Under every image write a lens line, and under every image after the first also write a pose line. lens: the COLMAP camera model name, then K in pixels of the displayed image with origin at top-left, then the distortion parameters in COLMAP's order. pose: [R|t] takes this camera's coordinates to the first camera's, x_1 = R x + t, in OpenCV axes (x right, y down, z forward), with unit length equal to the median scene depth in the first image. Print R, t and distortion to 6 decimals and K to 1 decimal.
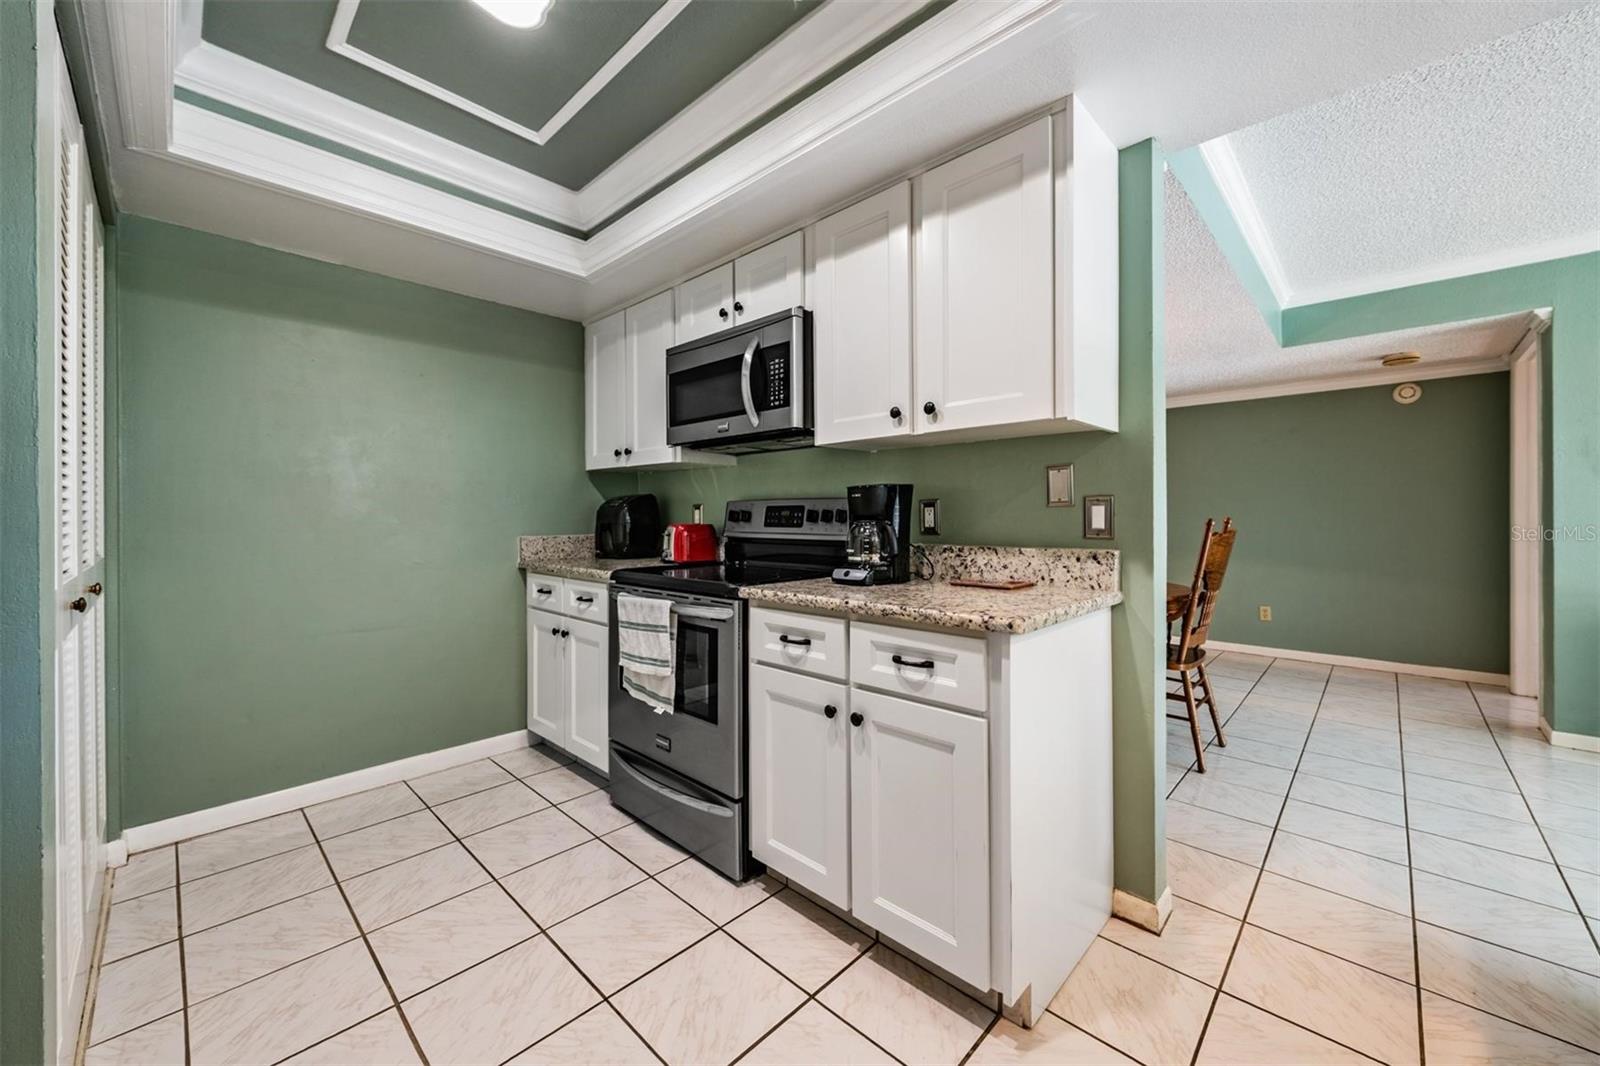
lens RADIAL K [[601.1, 0, 804.6], [0, 601.1, 518.5], [0, 0, 1]] dist [-0.010399, -0.000120]
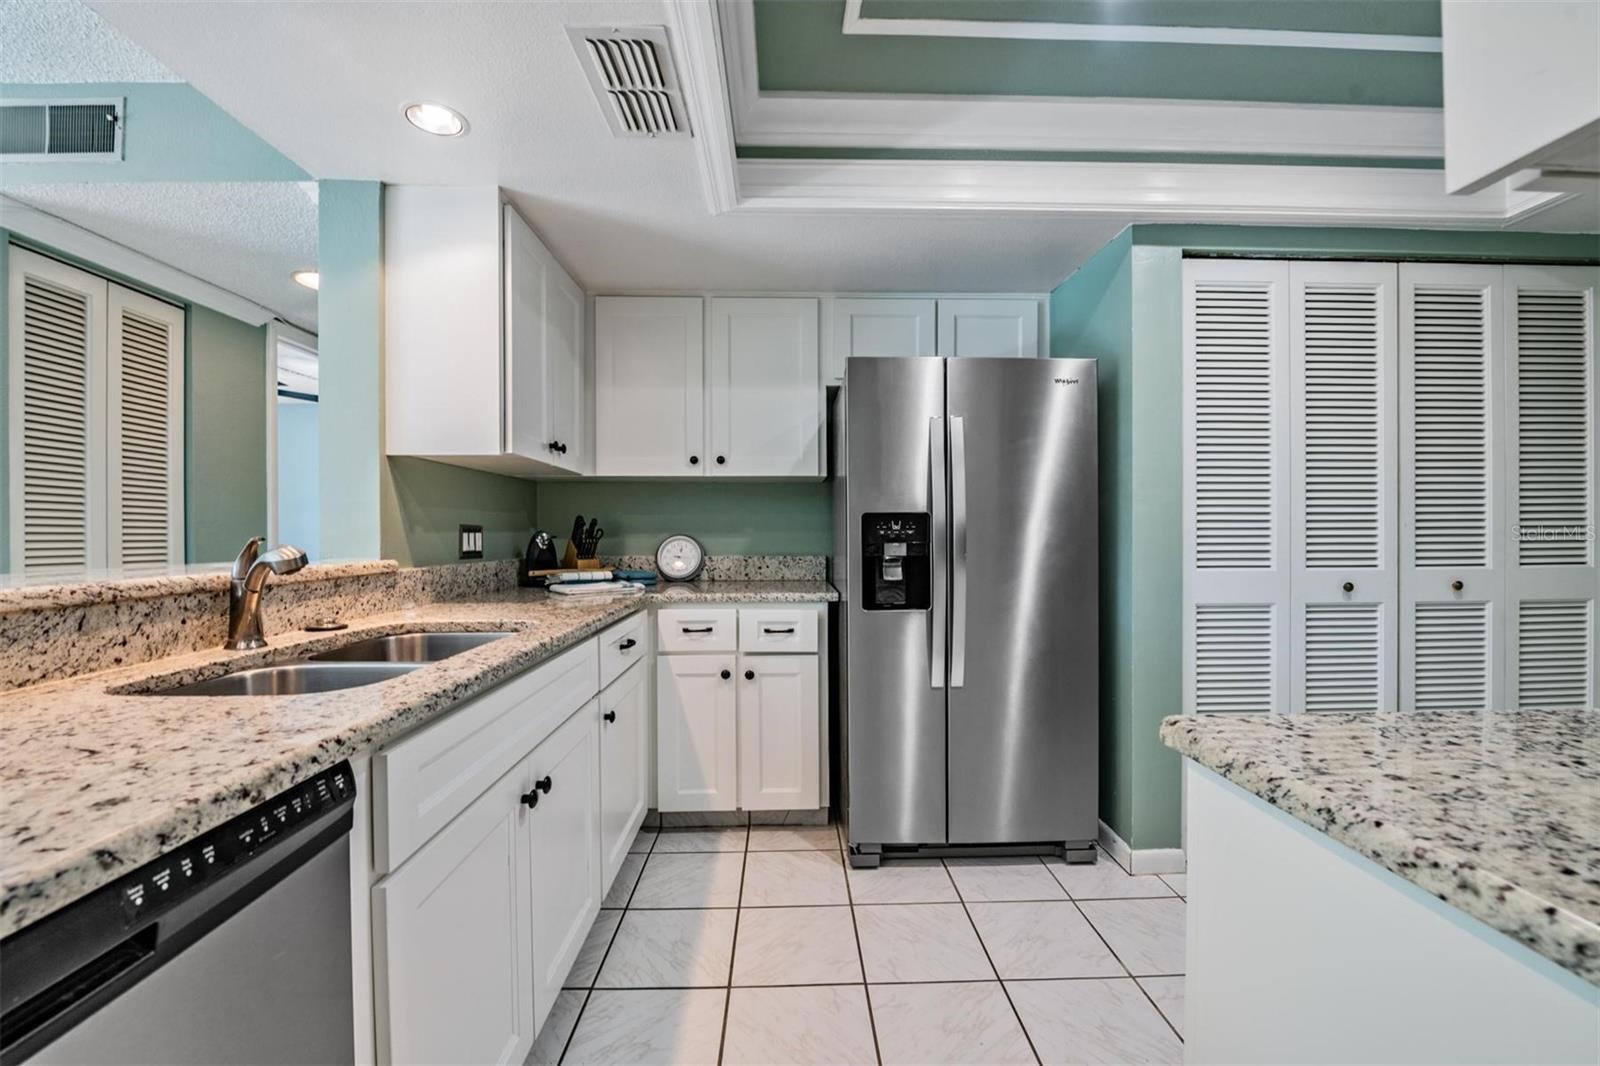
lens RADIAL K [[630.3, 0, 800.5], [0, 630.3, 535.1], [0, 0, 1]] dist [-0.006495, -0.003684]
pose [[-0.710230, 0.010541, -0.703891, 0.617841], [0.003770, 0.999931, 0.011170, -0.009592], [0.703960, 0.005279, -0.710220, 0.701935]]
